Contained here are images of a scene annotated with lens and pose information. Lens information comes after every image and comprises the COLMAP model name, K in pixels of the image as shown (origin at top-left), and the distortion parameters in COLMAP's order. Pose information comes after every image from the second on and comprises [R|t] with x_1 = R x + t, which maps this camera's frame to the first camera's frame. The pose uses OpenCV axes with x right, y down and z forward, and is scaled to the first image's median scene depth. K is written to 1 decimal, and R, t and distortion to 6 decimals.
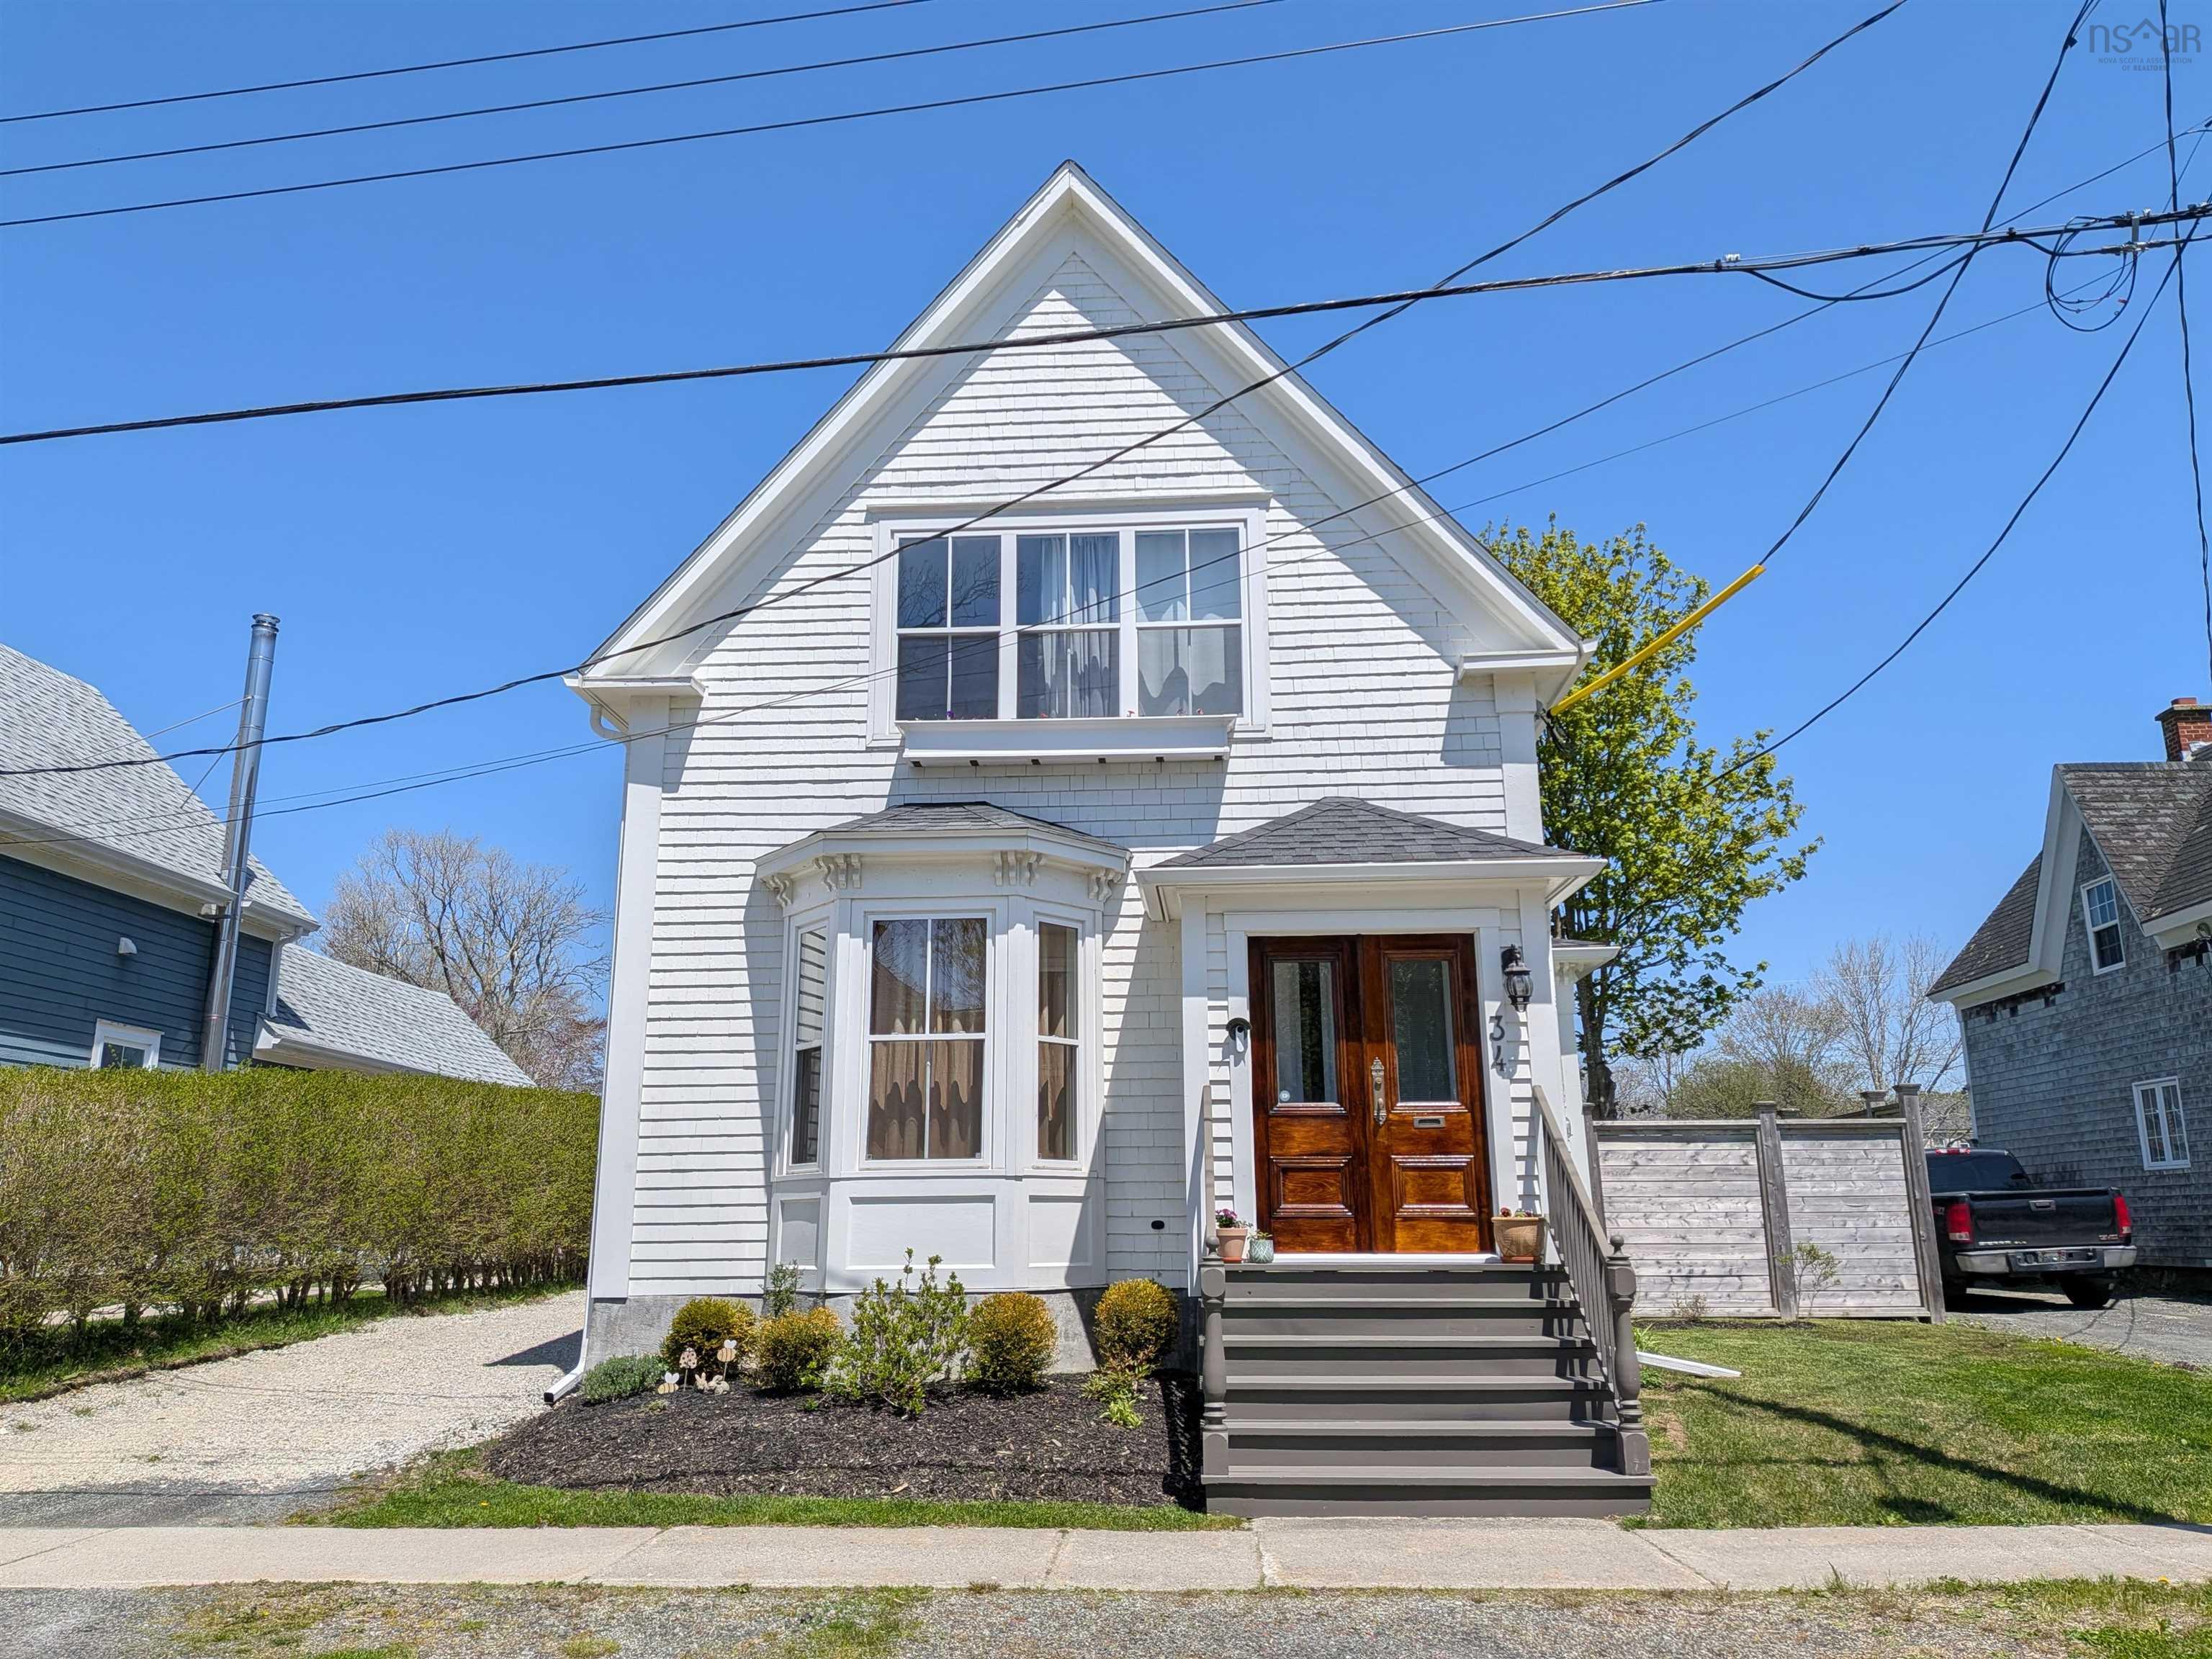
lens RADIAL K [[1611.7, 0, 1106.0], [0, 1611.7, 829.5], [0, 0, 1]] dist [0.163094, -0.339507]
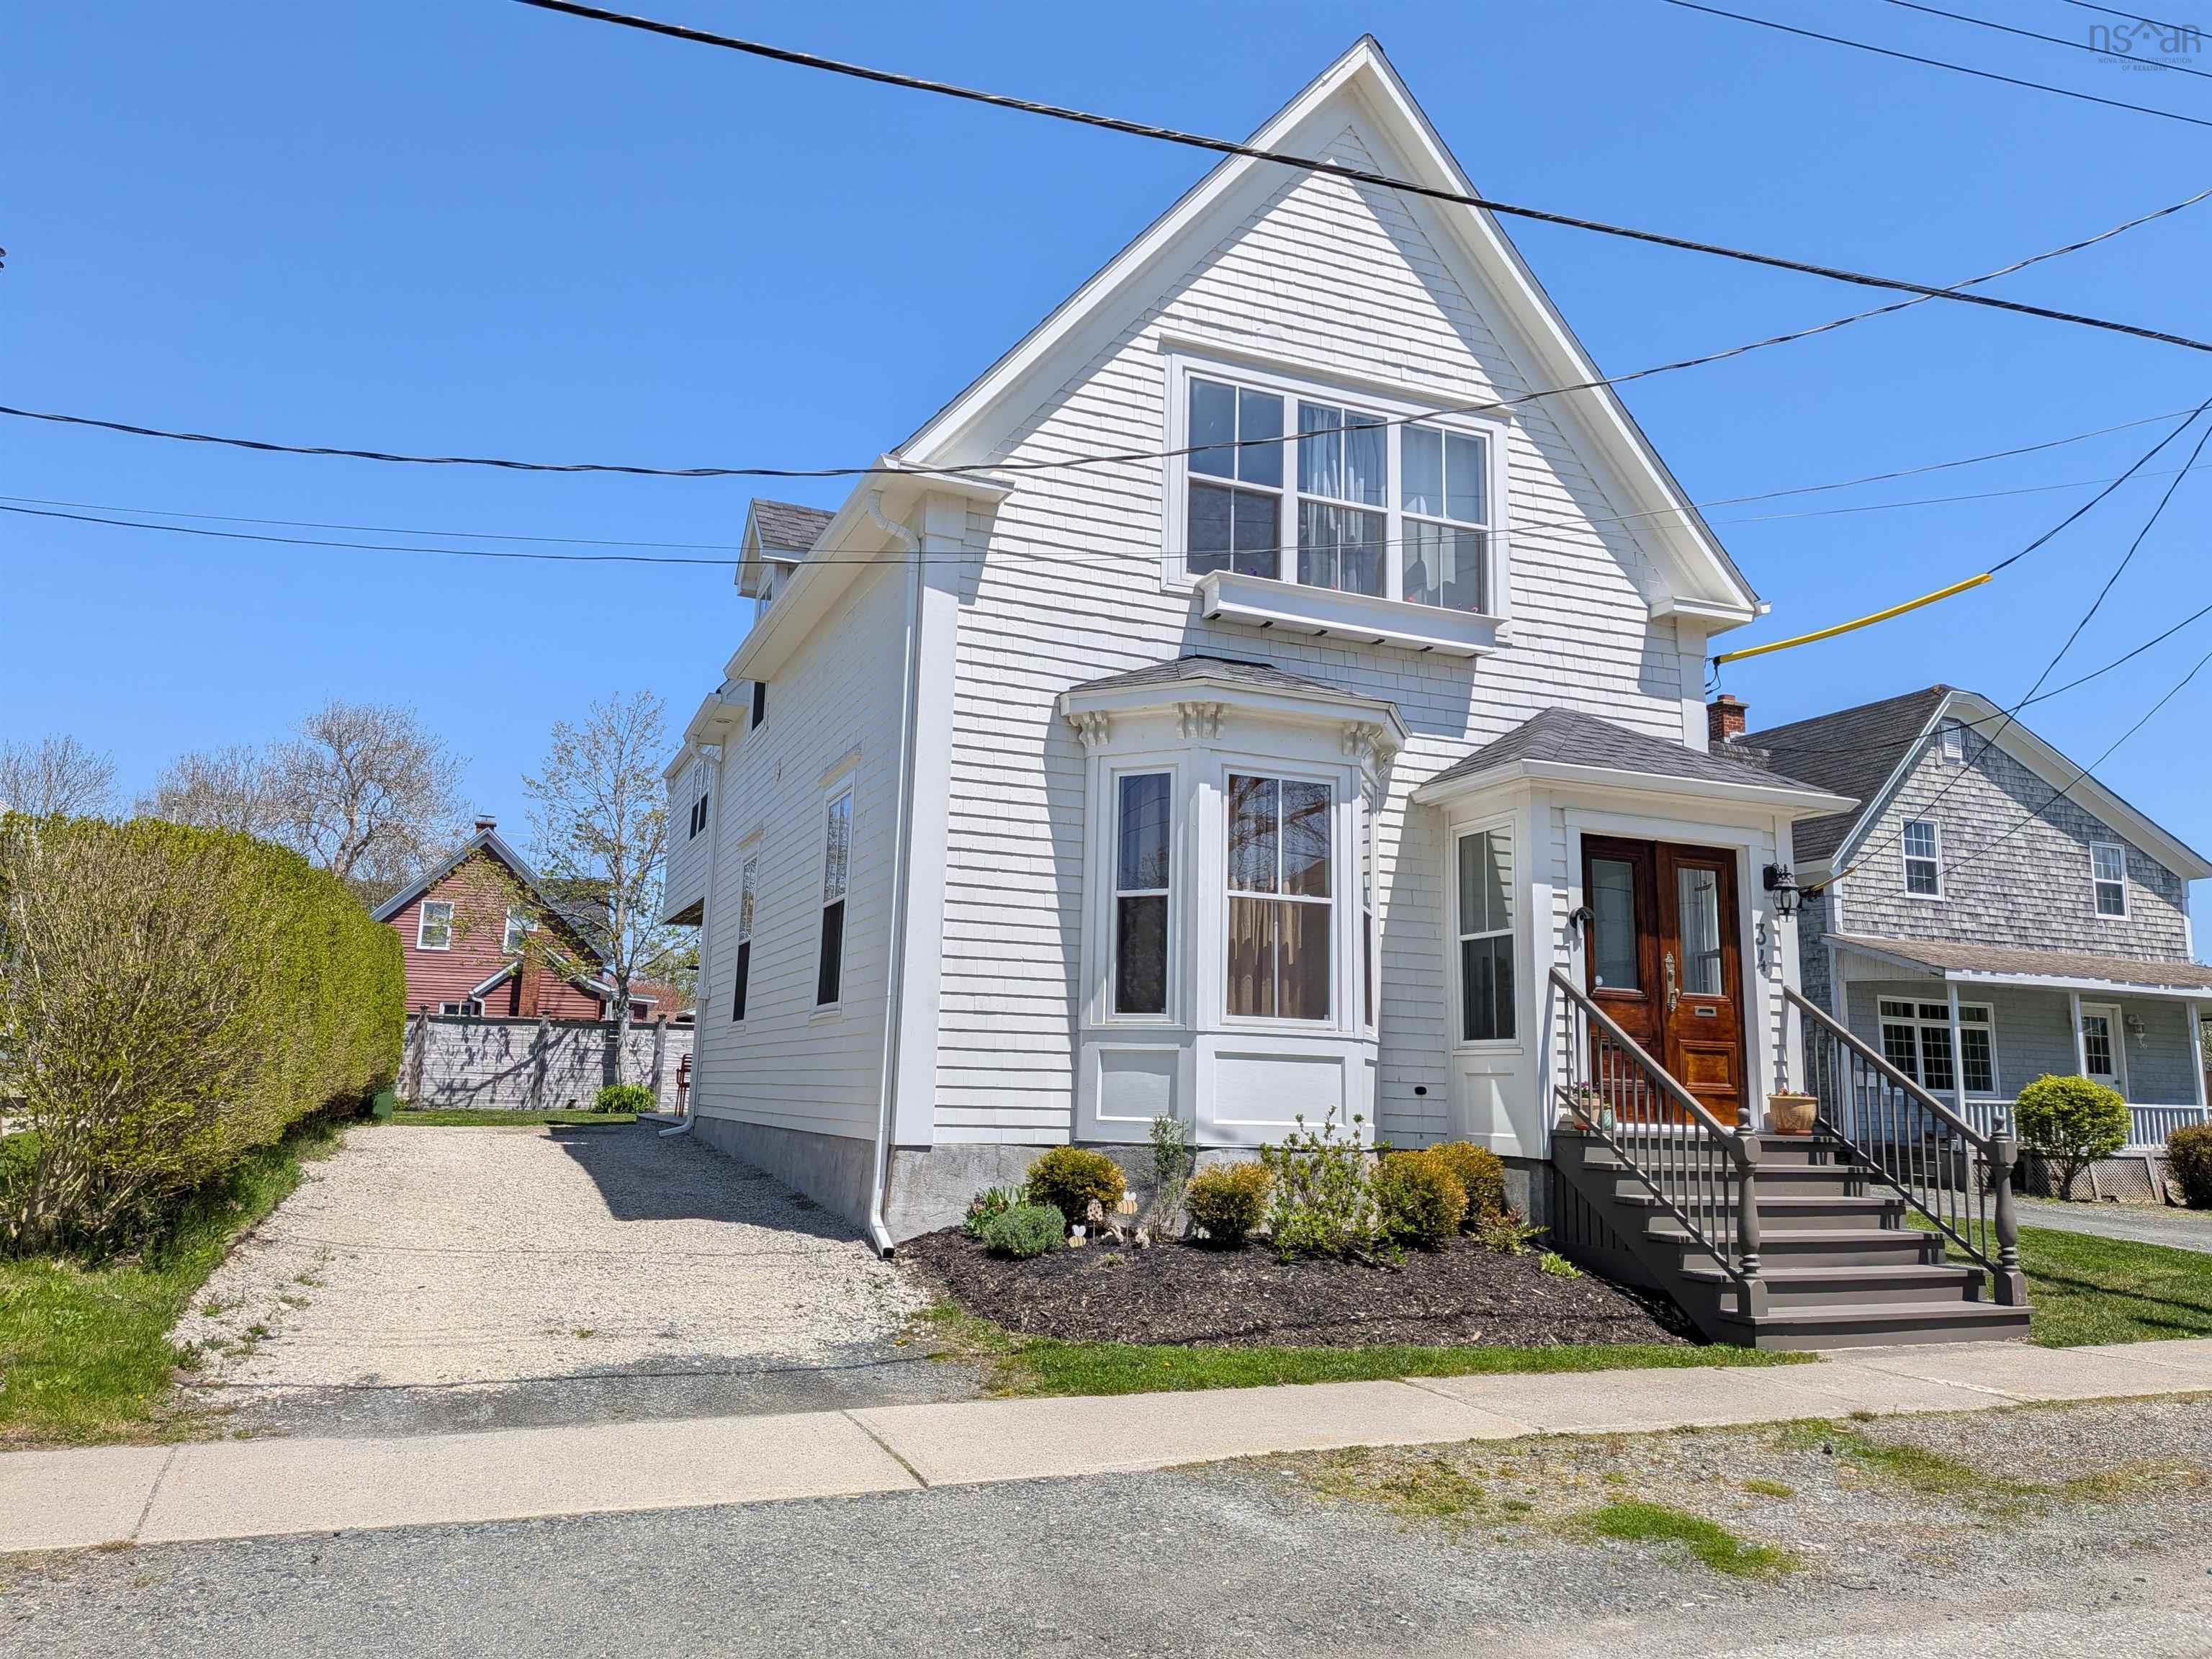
lens RADIAL K [[1619.1, 0, 1104.4], [0, 1619.1, 780.6], [0, 0, 1]] dist [0.141485, -0.270870]
pose [[0.894086, 0.114994, 0.432882, -0.592408], [-0.137389, 0.990301, 0.020695, 0.046875], [-0.426304, -0.077976, 0.901213, 0.138367]]
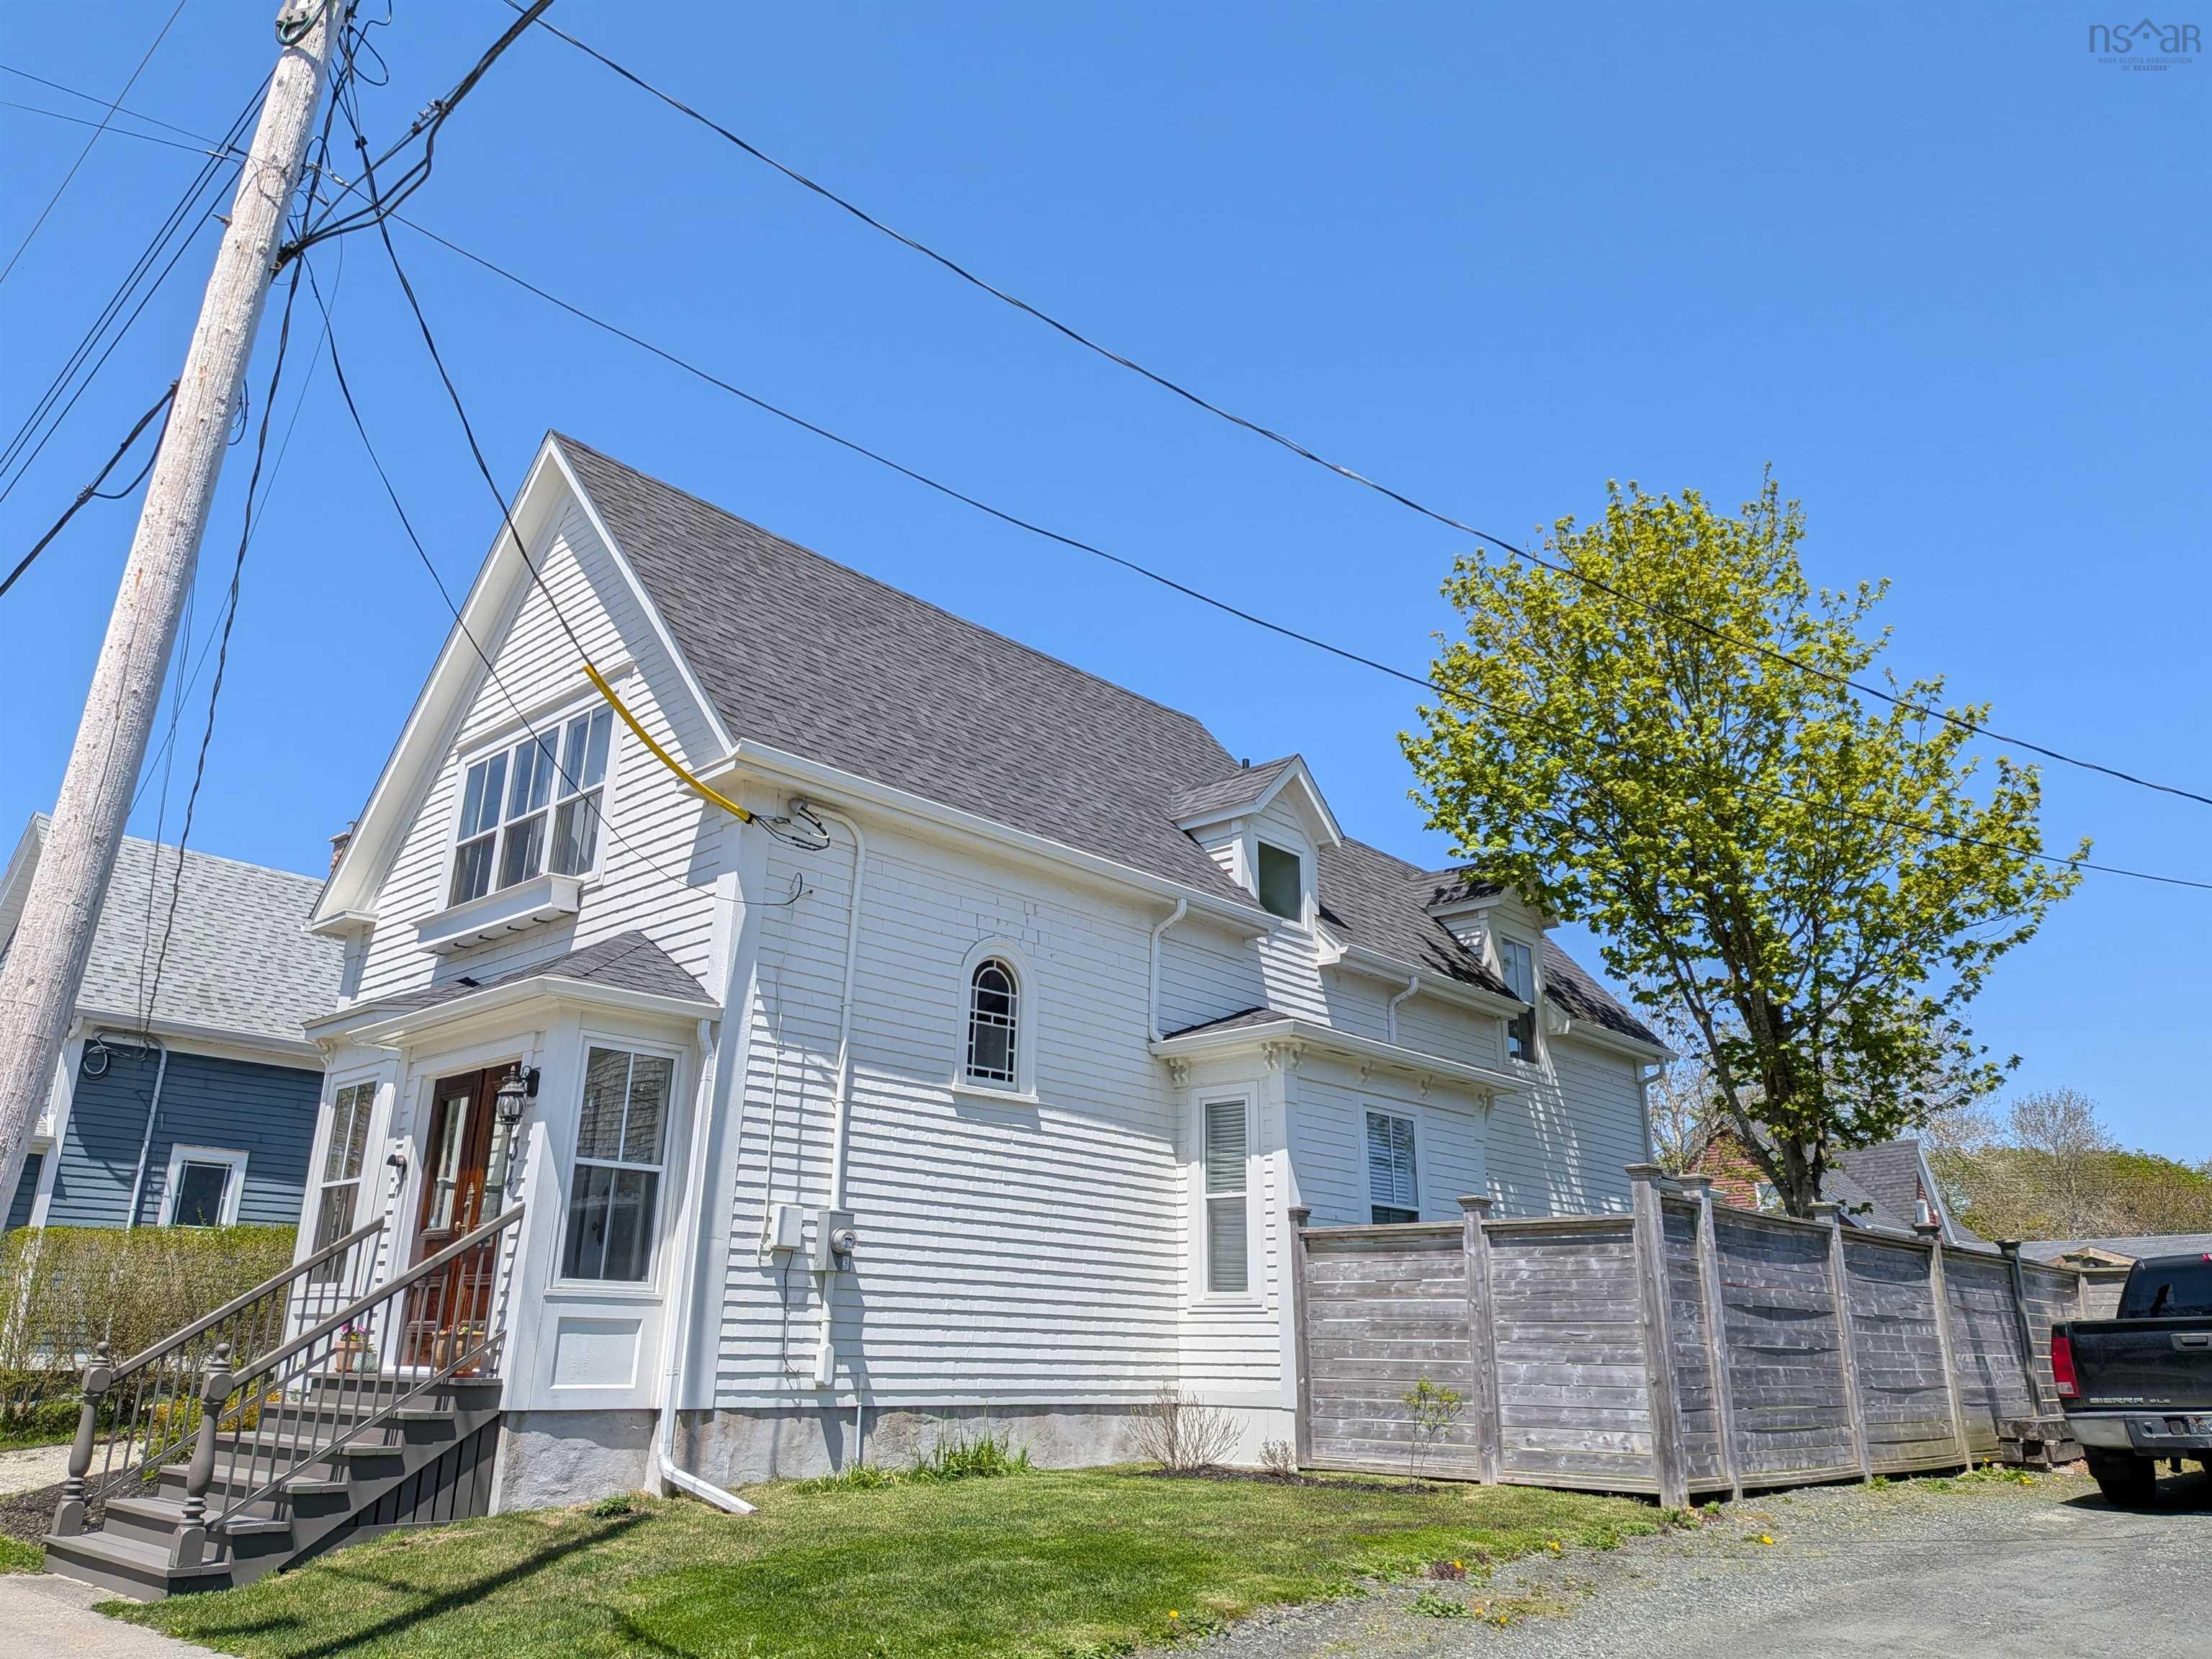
lens RADIAL K [[1597.6, 0, 1106.0], [0, 1597.6, 829.5], [0, 0, 1]] dist [0.001154, 0.000497]
pose [[0.774902, -0.180647, -0.605718, 1.018257], [0.130847, 0.983378, -0.125884, 0.085437], [0.618390, 0.018291, 0.785658, 0.367595]]
